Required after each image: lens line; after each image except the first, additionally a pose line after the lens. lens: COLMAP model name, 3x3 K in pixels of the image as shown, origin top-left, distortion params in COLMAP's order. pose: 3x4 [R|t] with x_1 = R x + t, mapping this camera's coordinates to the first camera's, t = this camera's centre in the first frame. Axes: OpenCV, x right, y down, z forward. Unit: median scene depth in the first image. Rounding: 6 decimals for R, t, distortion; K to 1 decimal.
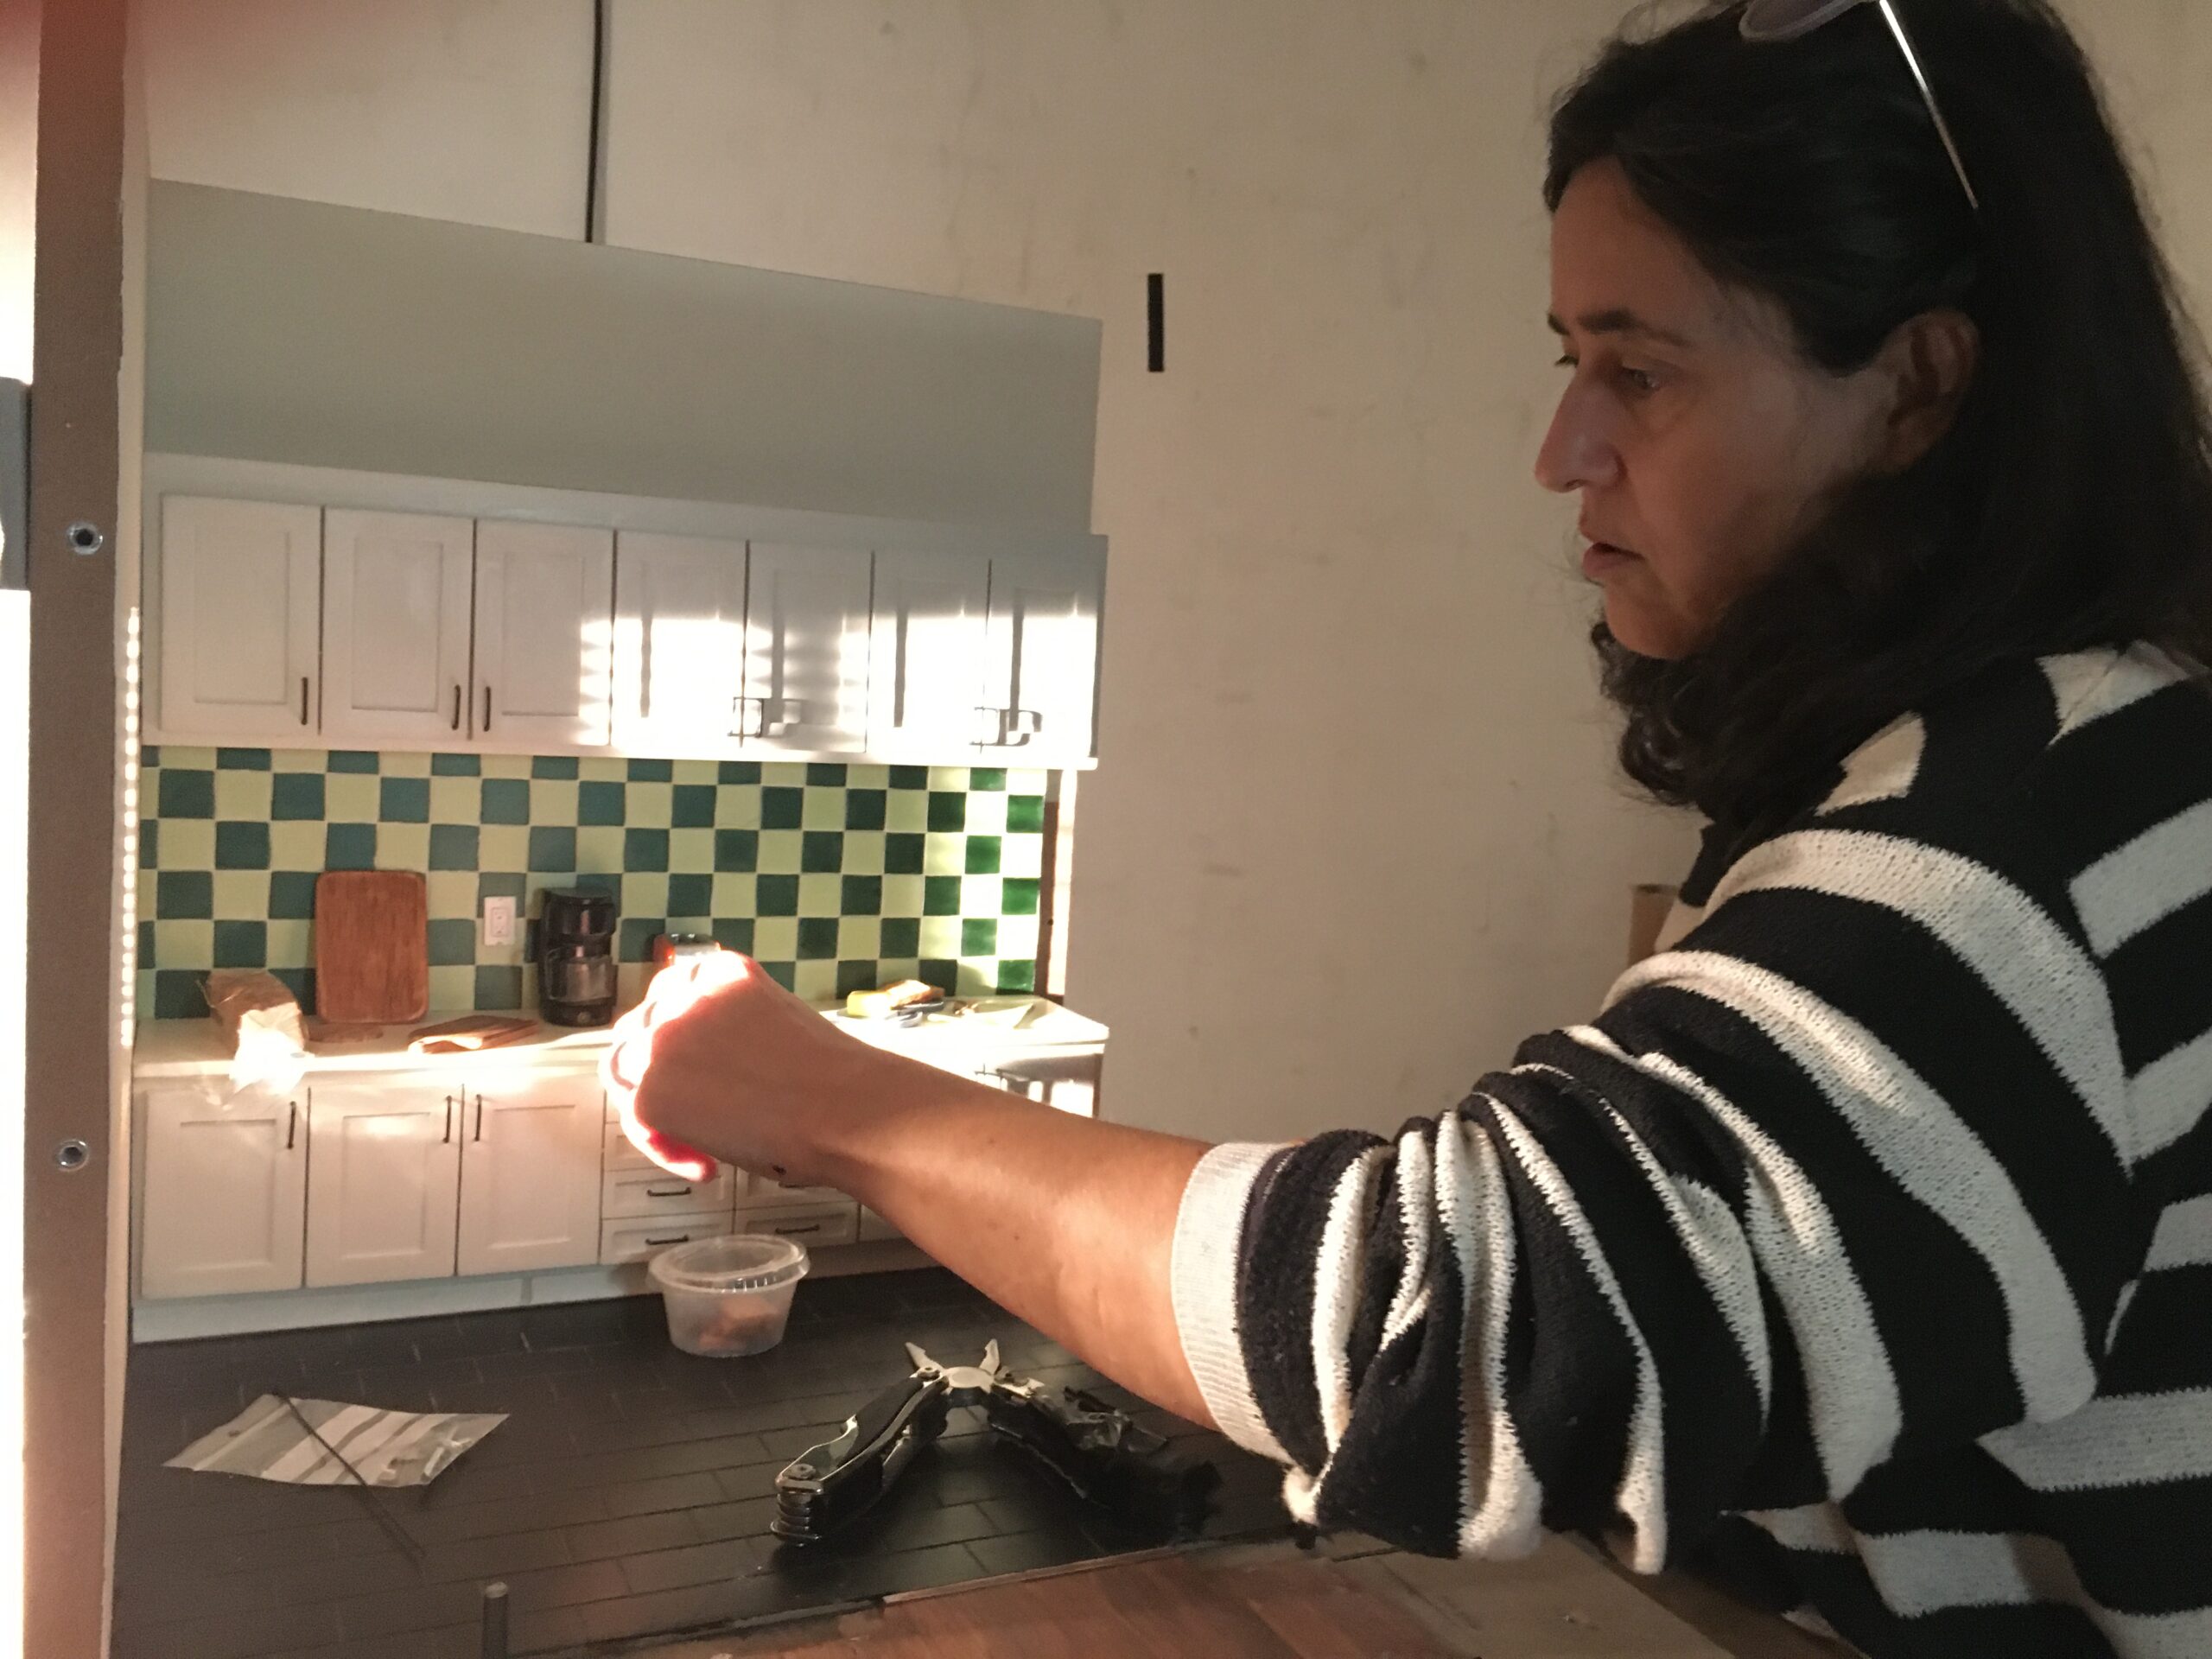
lens RADIAL K [[1876.8, 0, 1106.0], [0, 1876.8, 829.5], [0, 0, 1]] dist [0.068730, -0.096969]
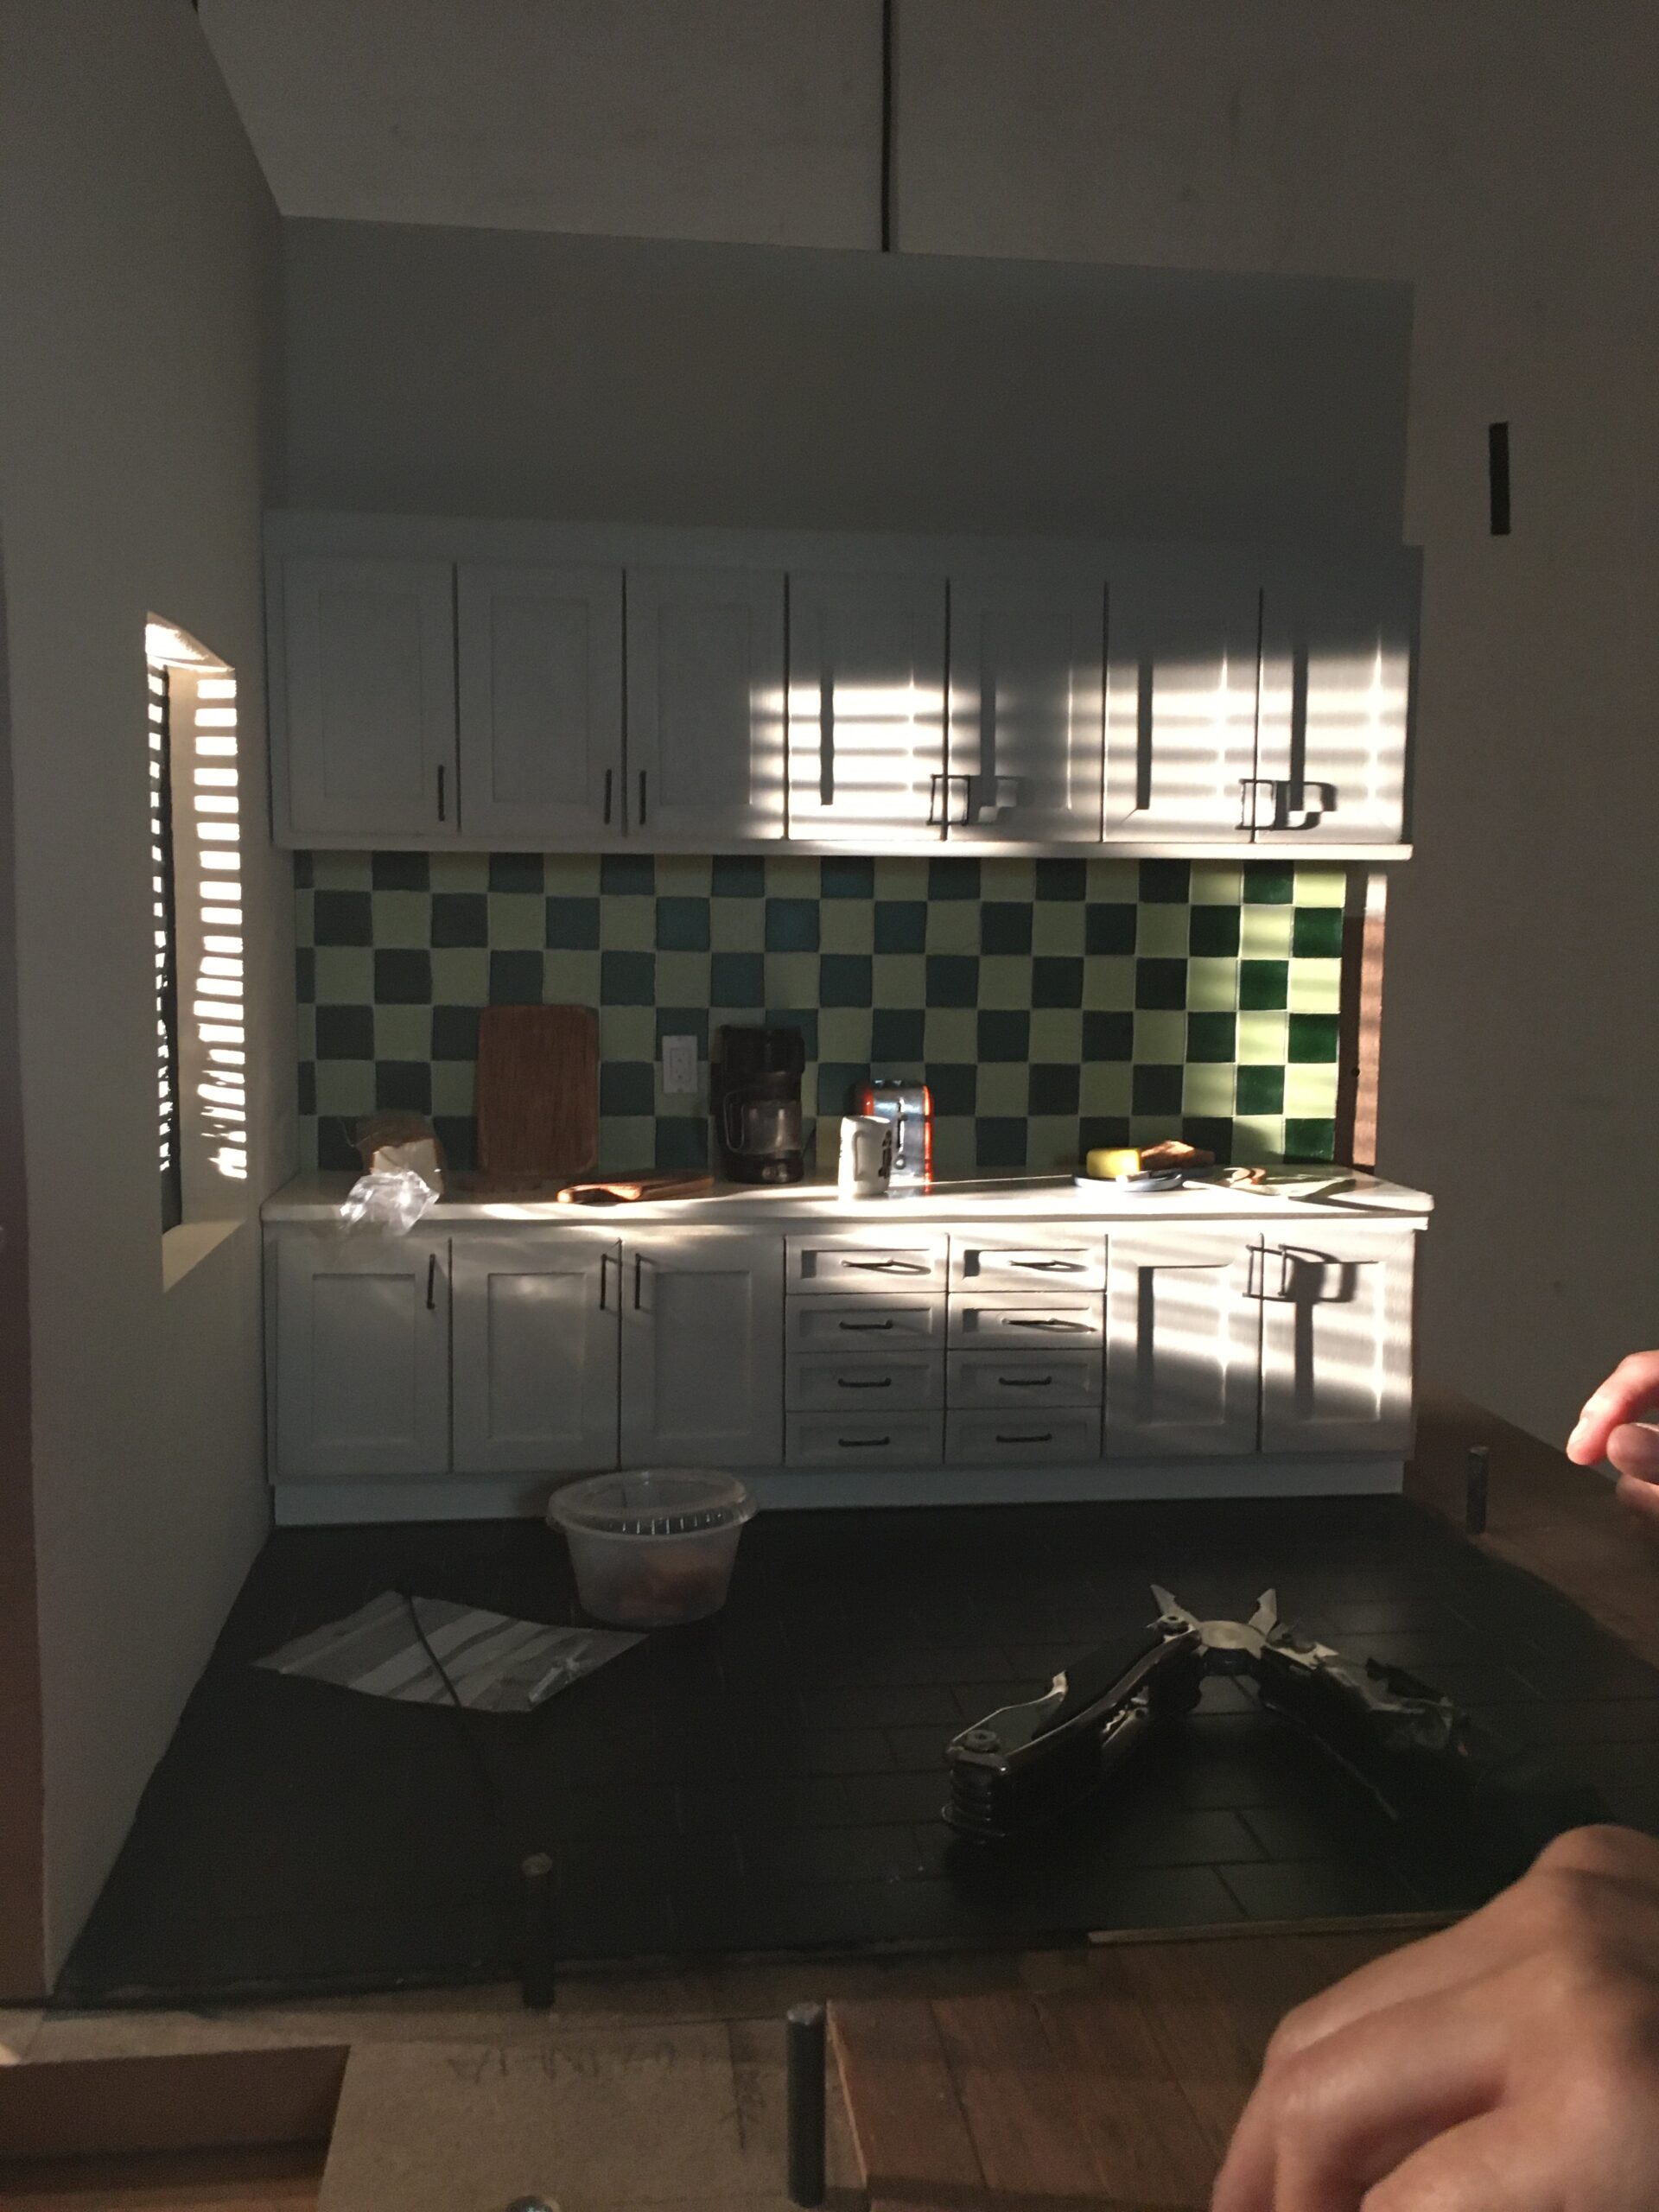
lens RADIAL K [[1876.8, 0, 833.2], [0, 1876.8, 1098.0], [0, 0, 1]] dist [0.068730, -0.096969]
pose [[0.949642, -0.017082, -0.312871, 0.011581], [0.016142, 0.999854, -0.005597, 0.072080], [0.312921, 0.000265, 0.949779, 0.220093]]
